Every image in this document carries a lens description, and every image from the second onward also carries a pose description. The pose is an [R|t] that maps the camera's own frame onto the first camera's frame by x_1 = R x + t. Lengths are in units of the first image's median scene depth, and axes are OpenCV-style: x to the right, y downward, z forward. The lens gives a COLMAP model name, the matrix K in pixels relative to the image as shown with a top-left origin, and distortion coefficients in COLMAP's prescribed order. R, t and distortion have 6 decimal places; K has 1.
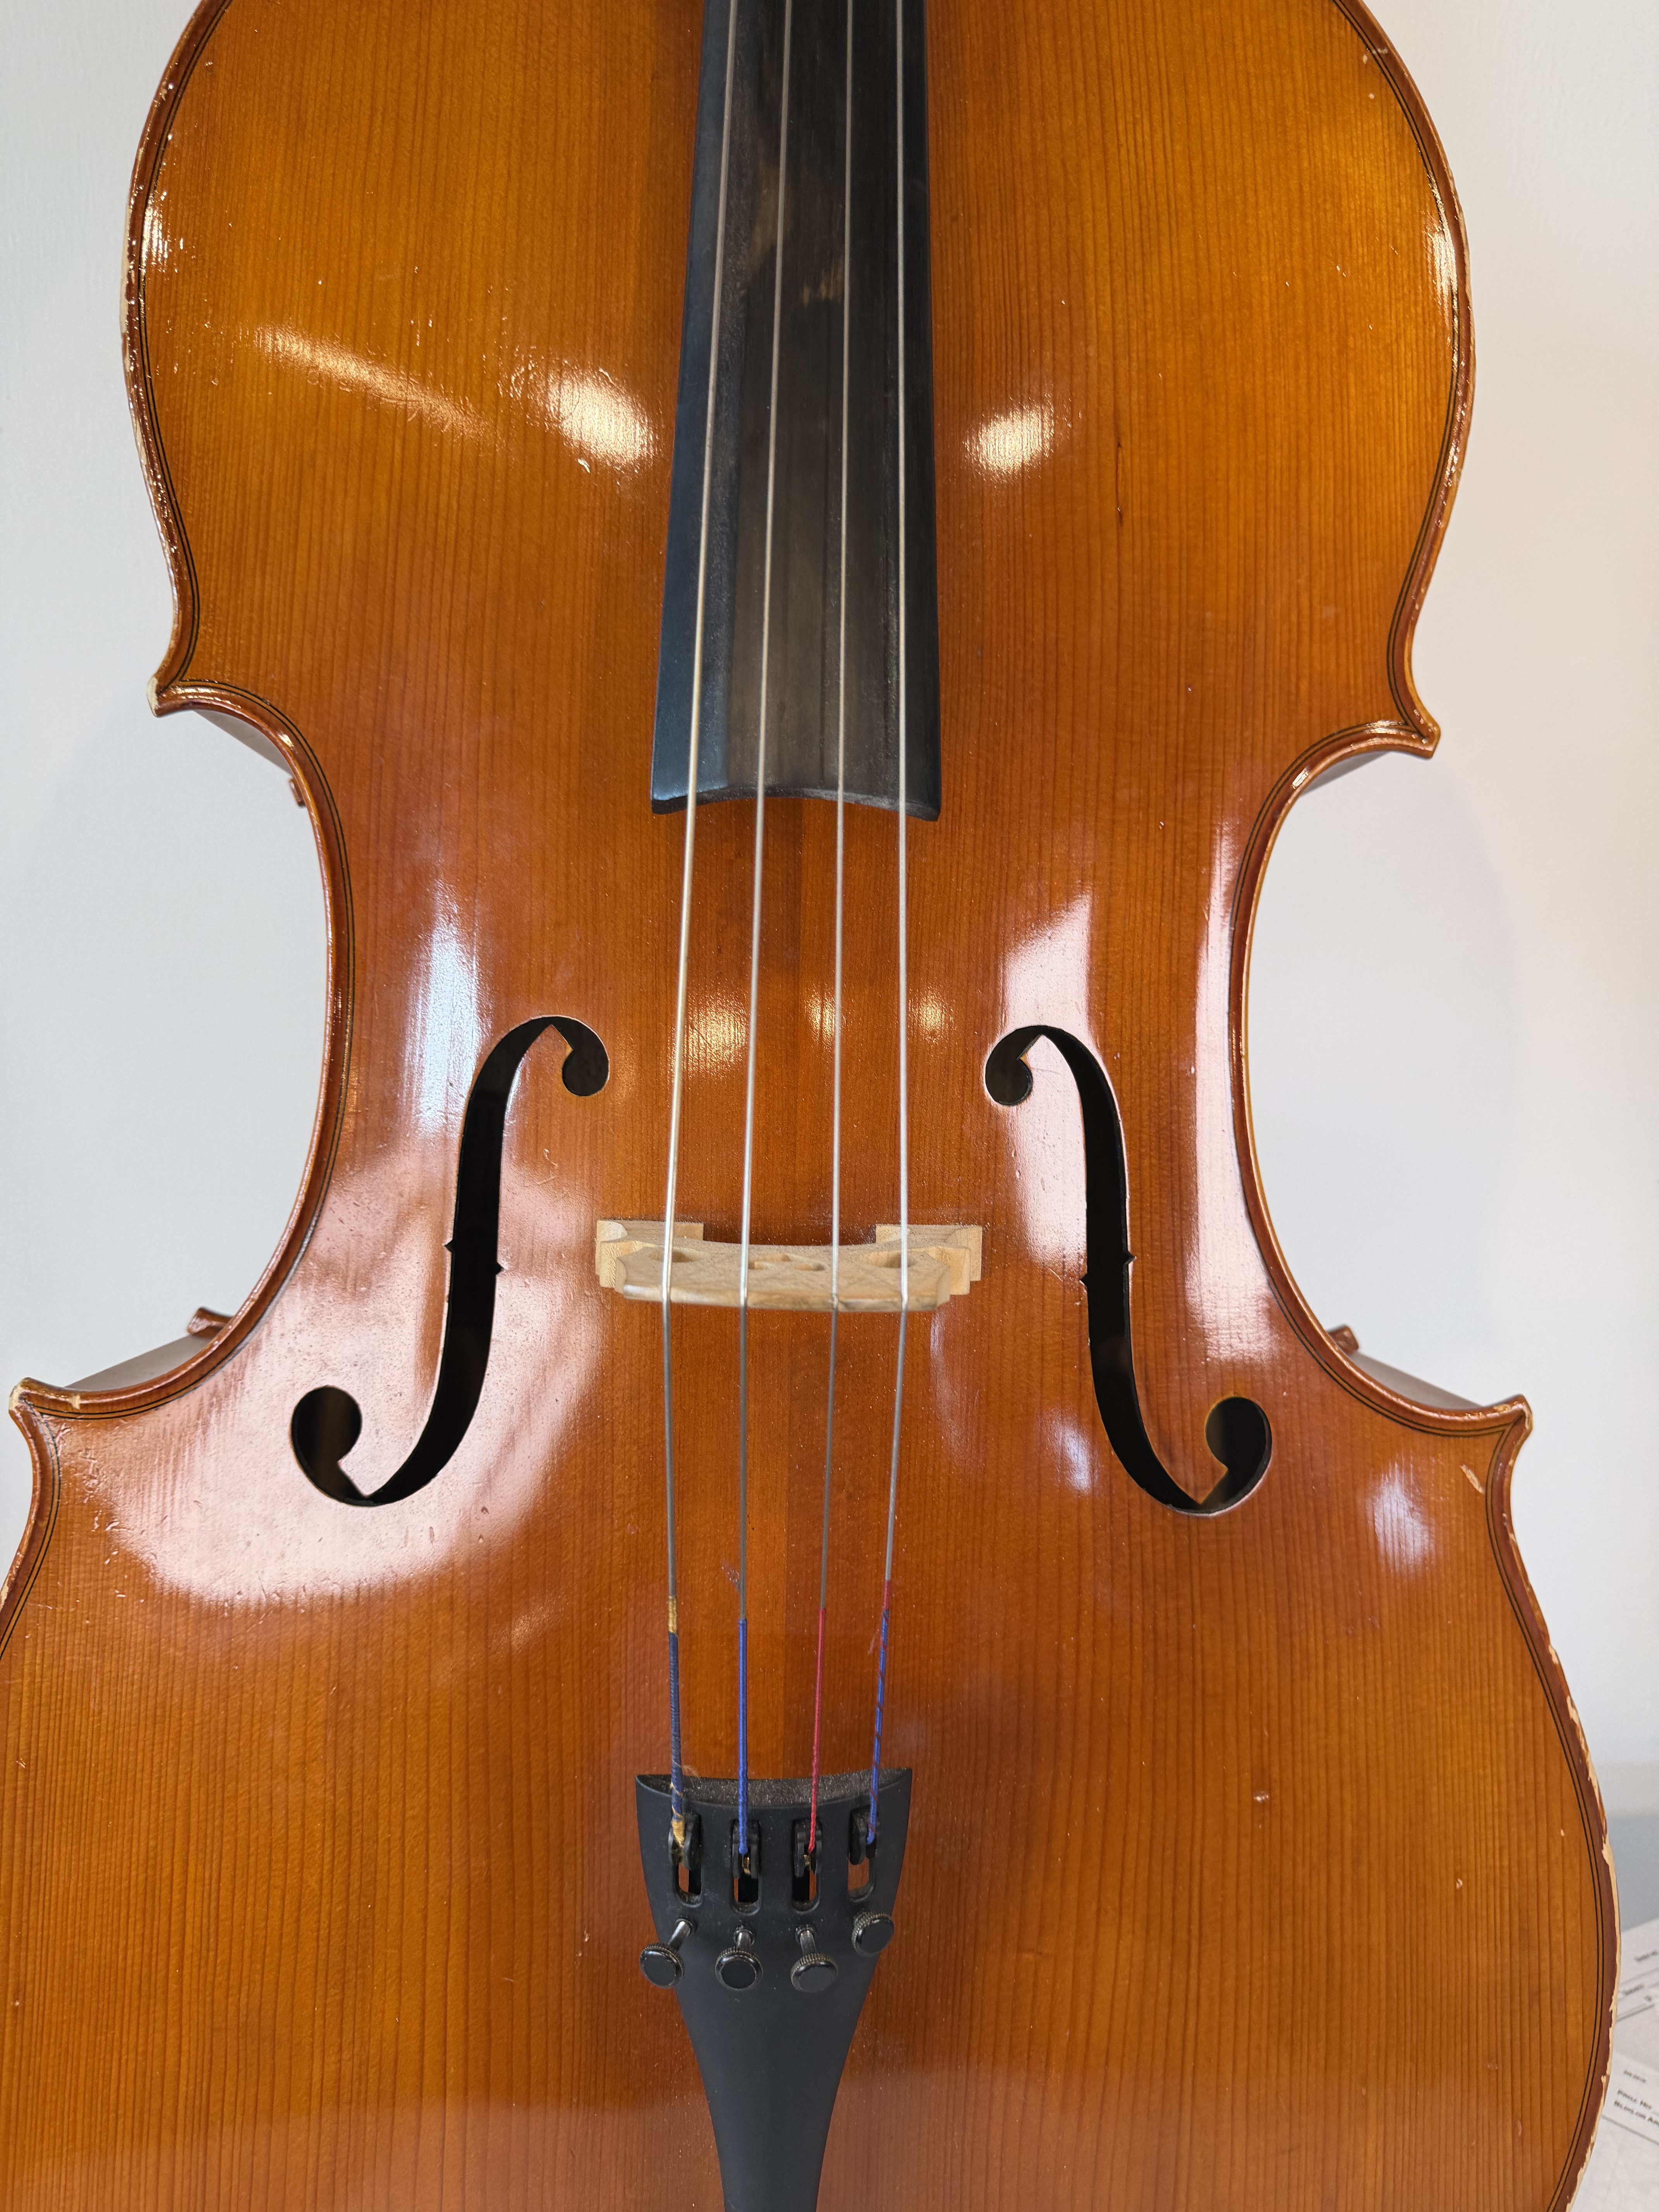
lens RADIAL K [[1603.0, 0, 849.3], [0, 1603.0, 1123.3], [0, 0, 1]] dist [0.010787, -0.027681]
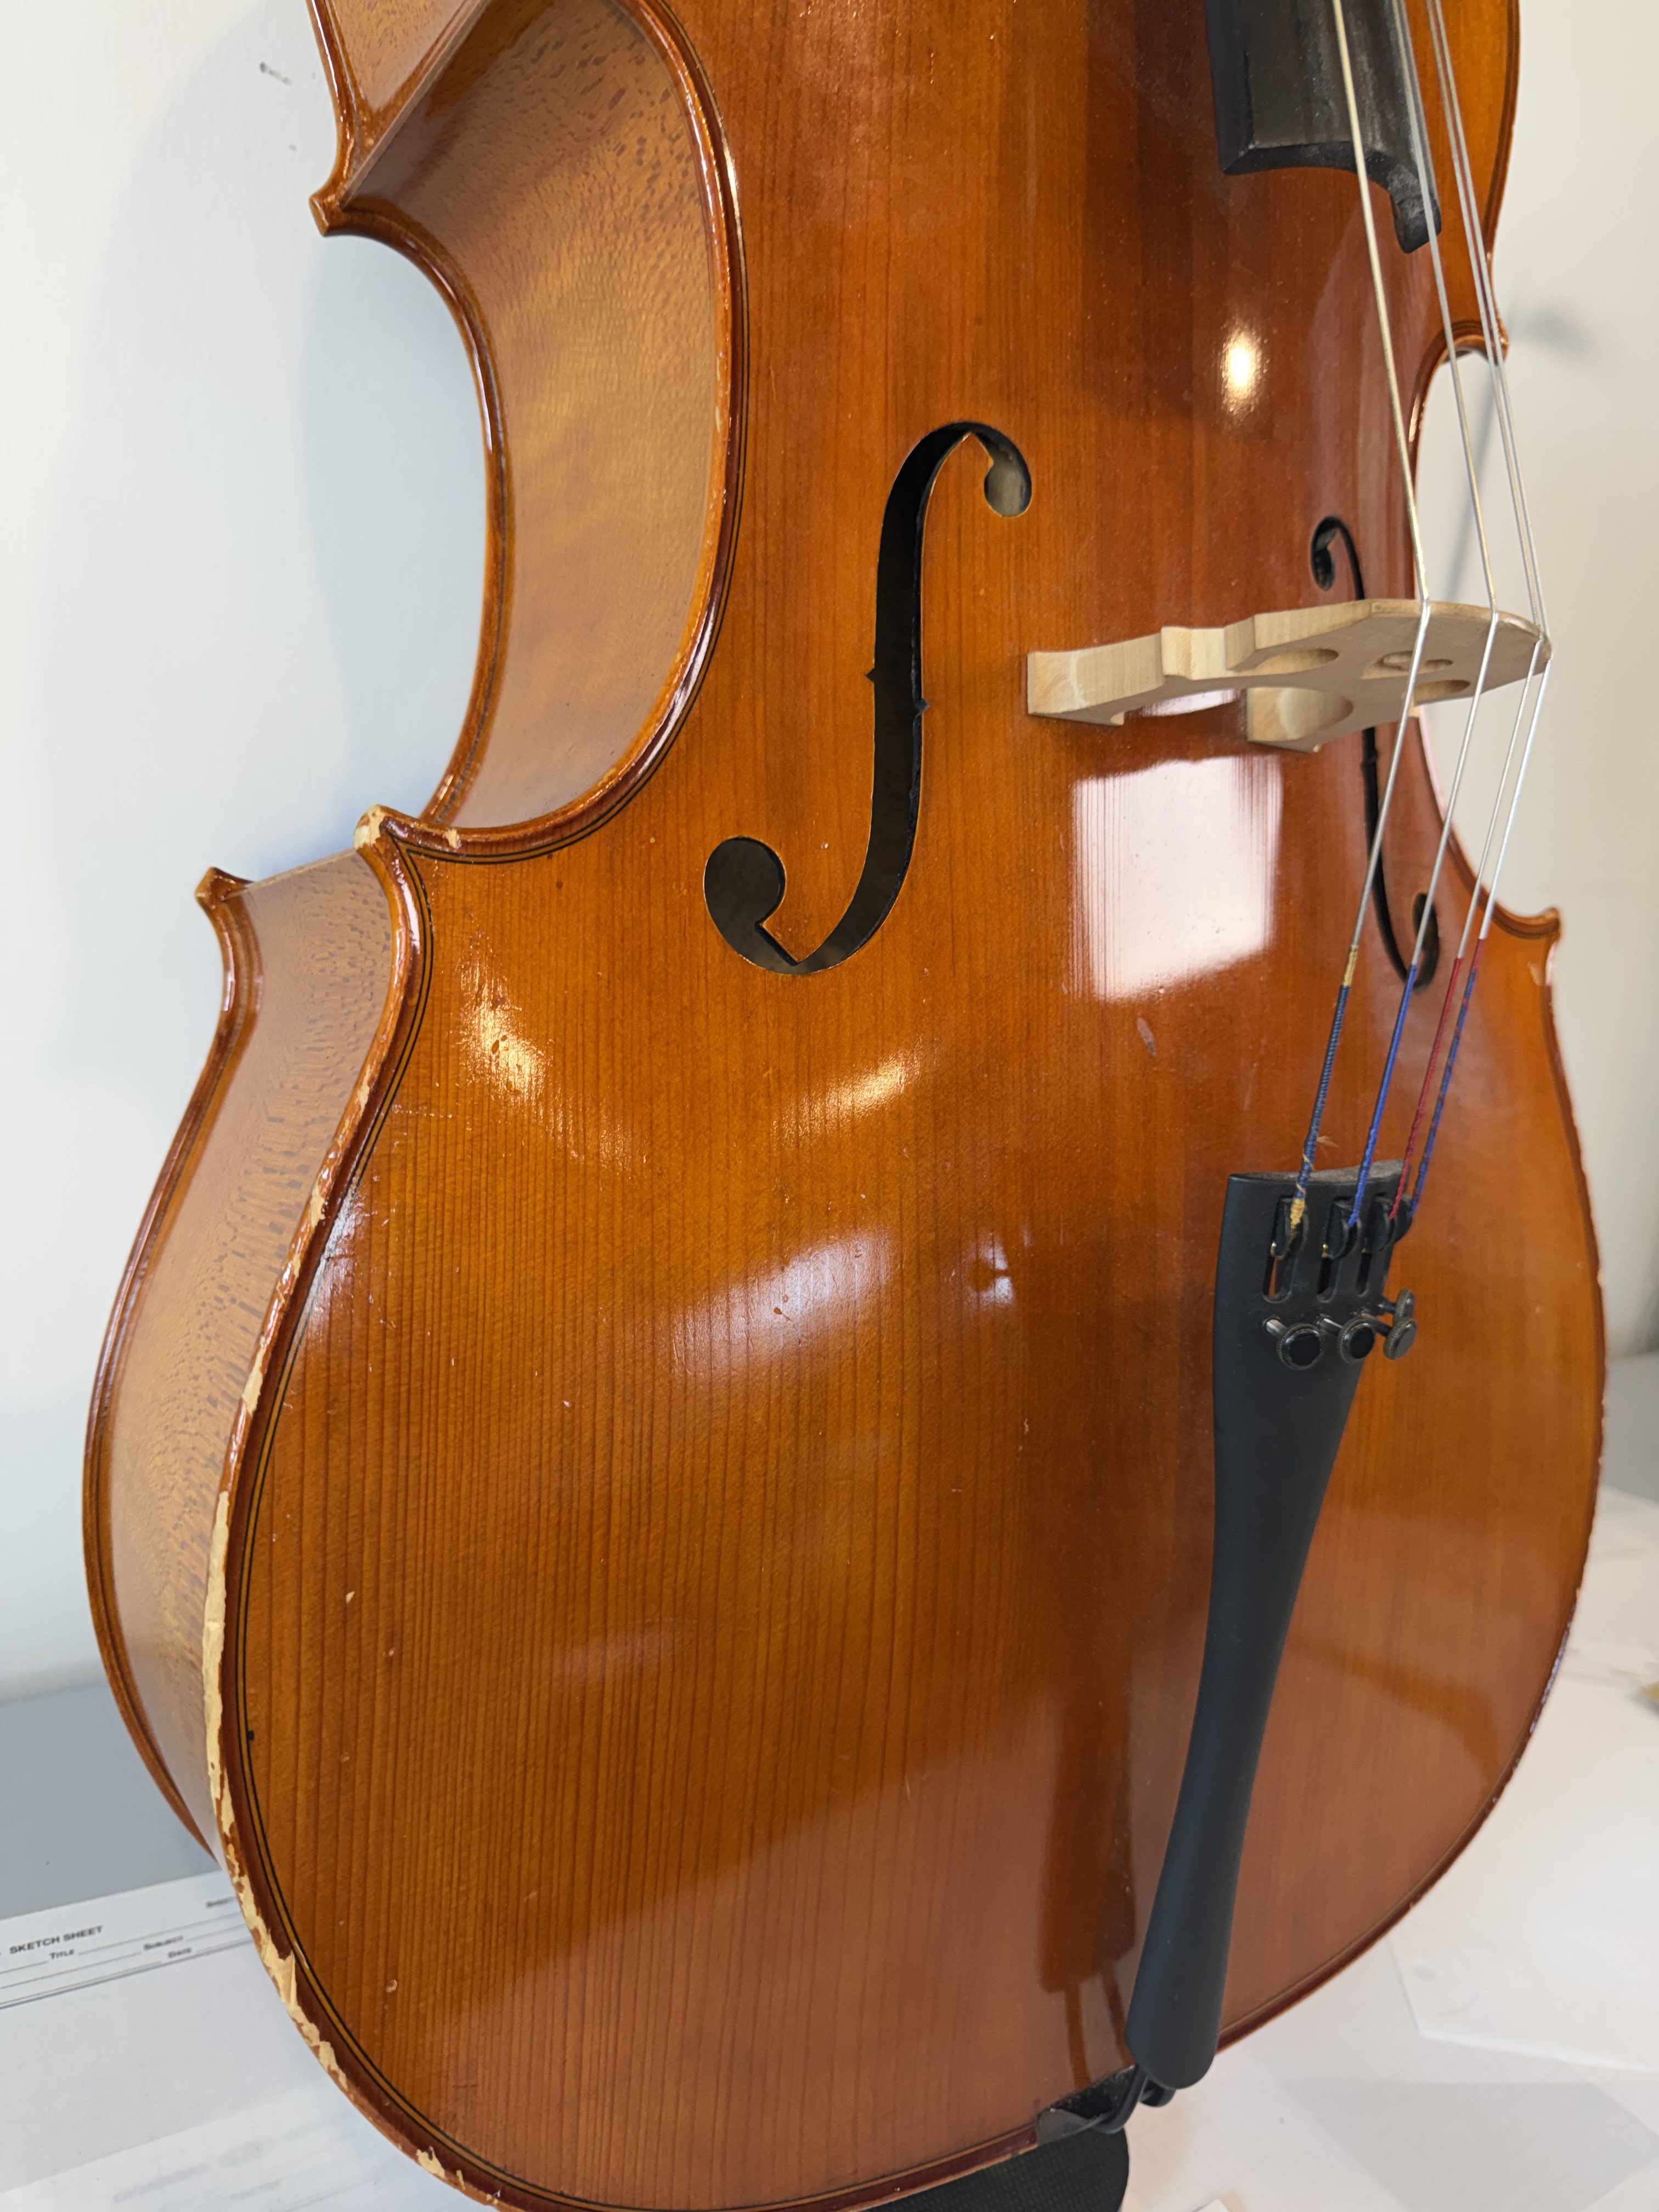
lens RADIAL K [[1603.0, 0, 782.7], [0, 1603.0, 1091.8], [0, 0, 1]] dist [0.010787, -0.027681]
pose [[0.858588, -0.039145, 0.511169, -0.742974], [0.034440, 0.999232, 0.018673, 0.285709], [-0.511508, 0.001572, 0.859277, 0.269585]]
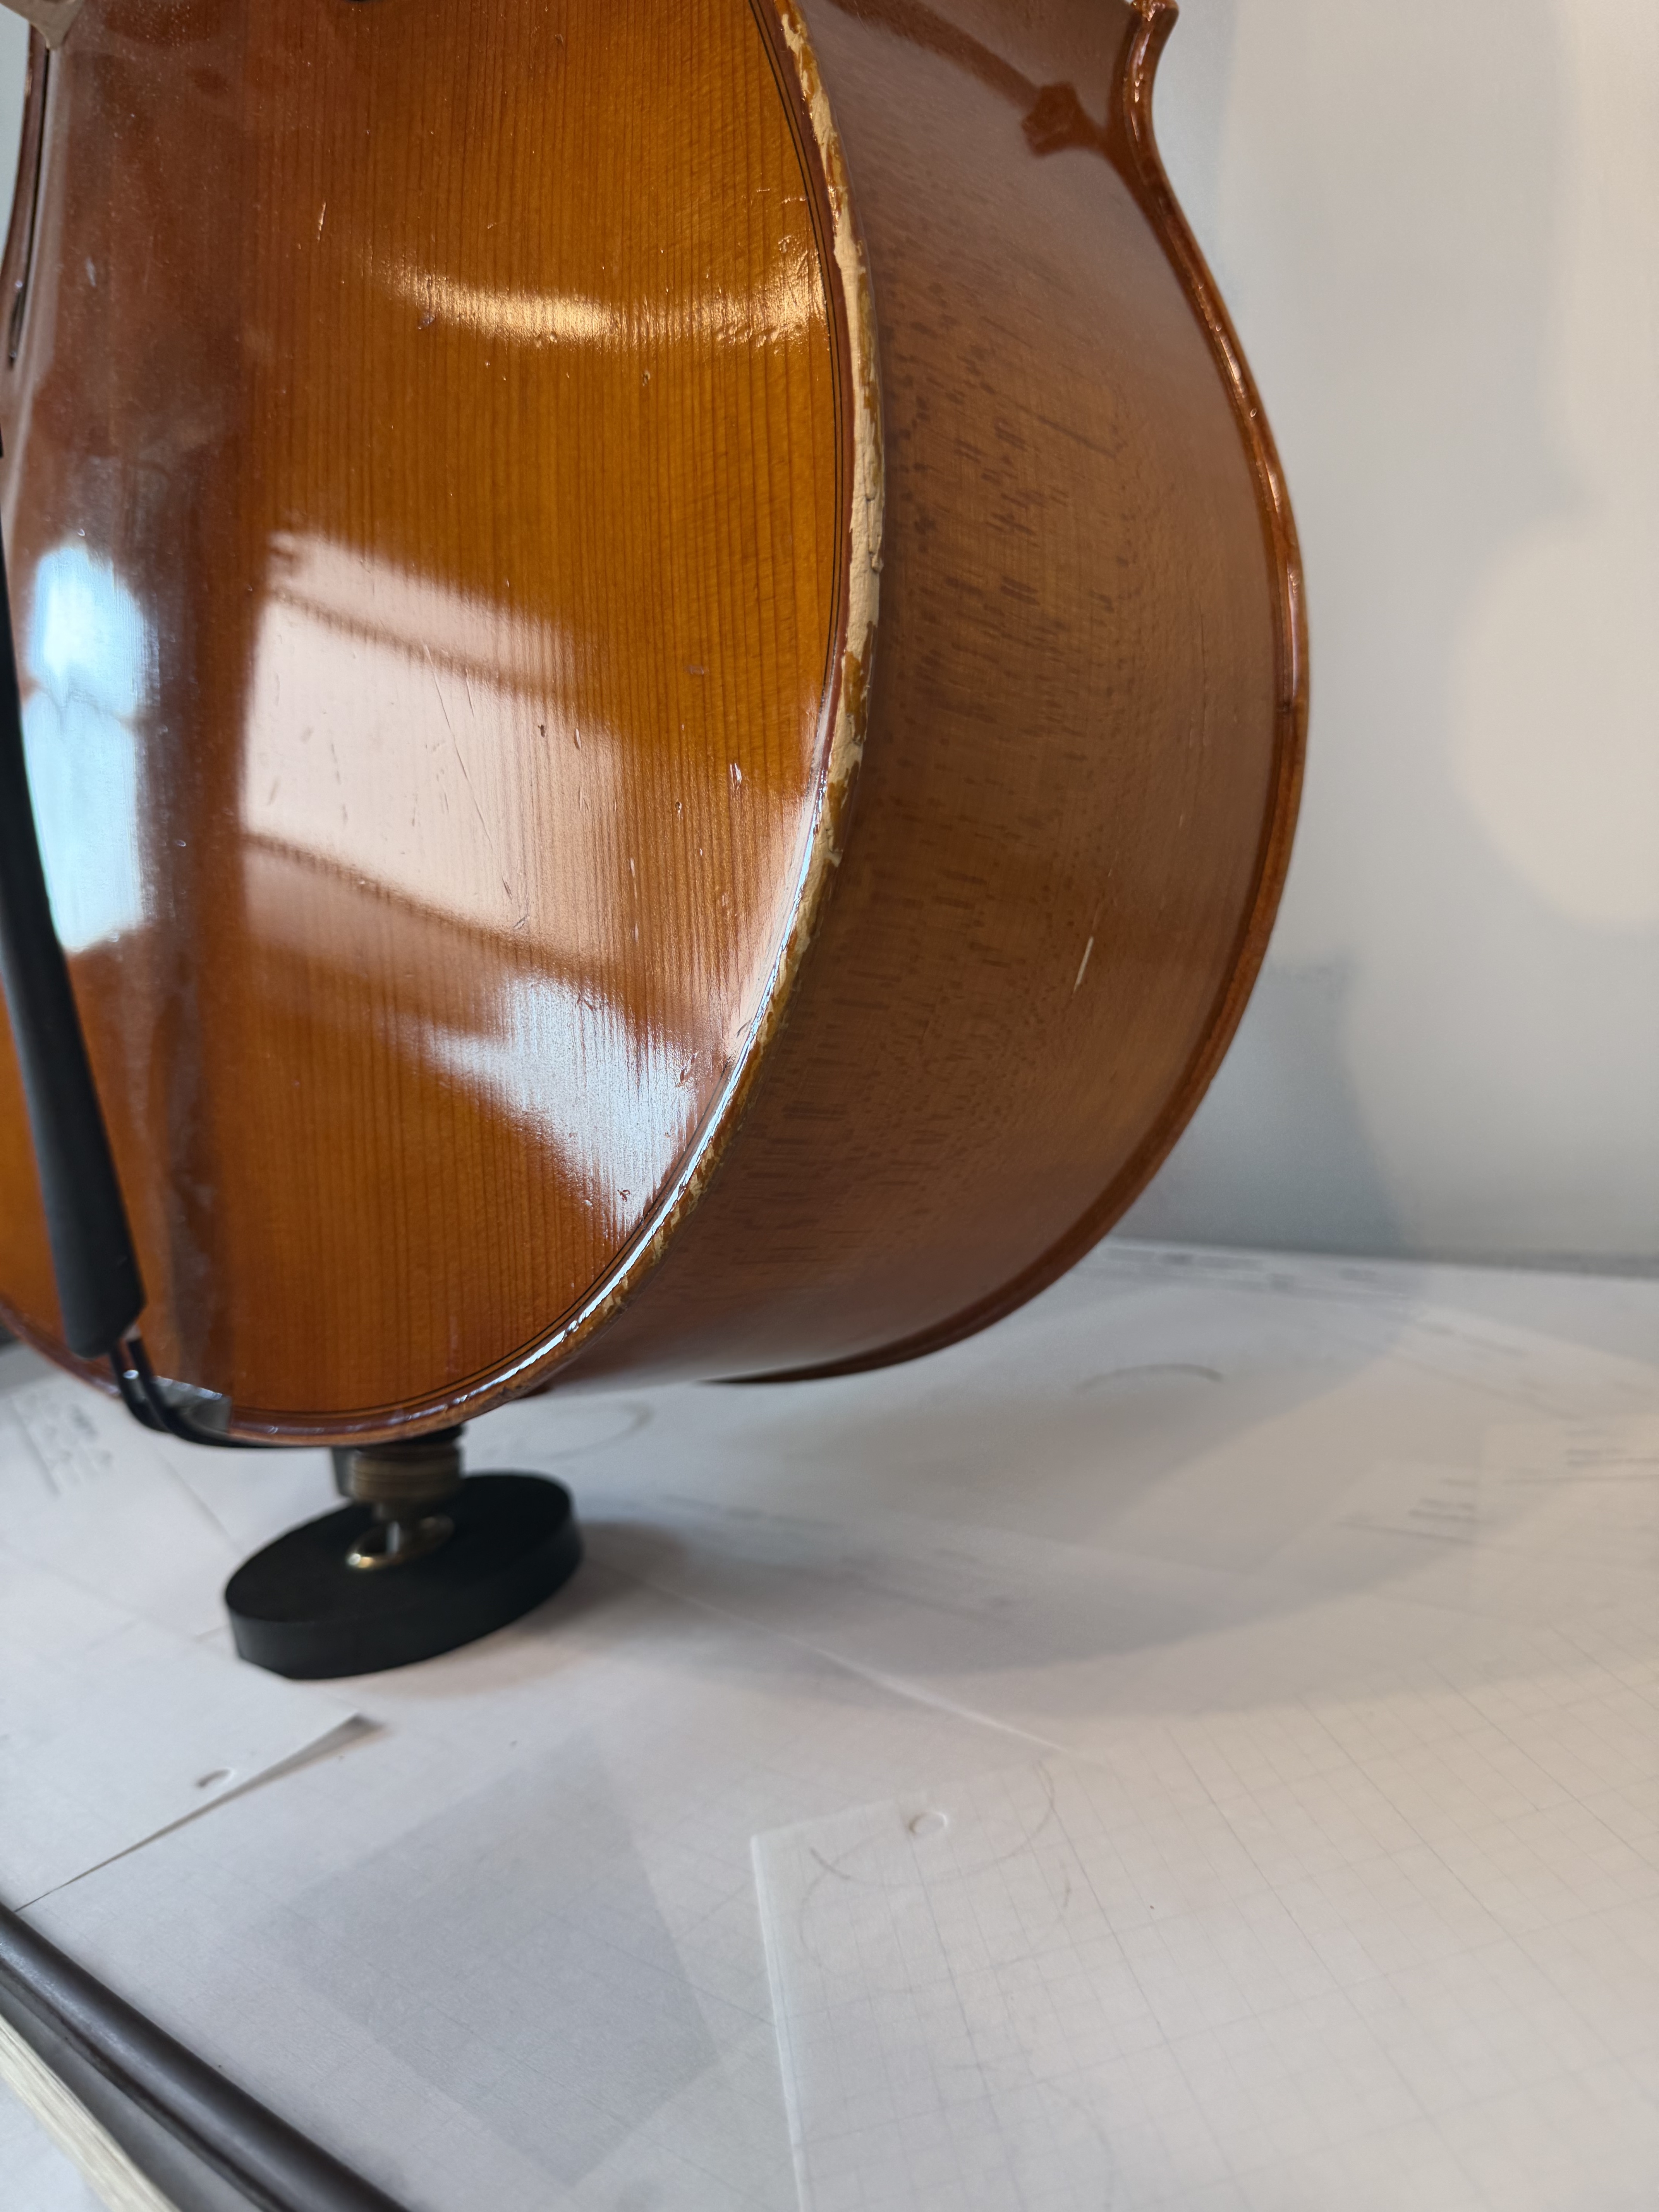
lens RADIAL K [[1603.0, 0, 844.7], [0, 1603.0, 1125.8], [0, 0, 1]] dist [0.010787, -0.027681]
pose [[0.677157, -0.035134, -0.734999, 0.922666], [-0.004679, 0.998634, -0.052046, 0.833647], [0.735823, 0.038682, 0.676068, 0.677185]]
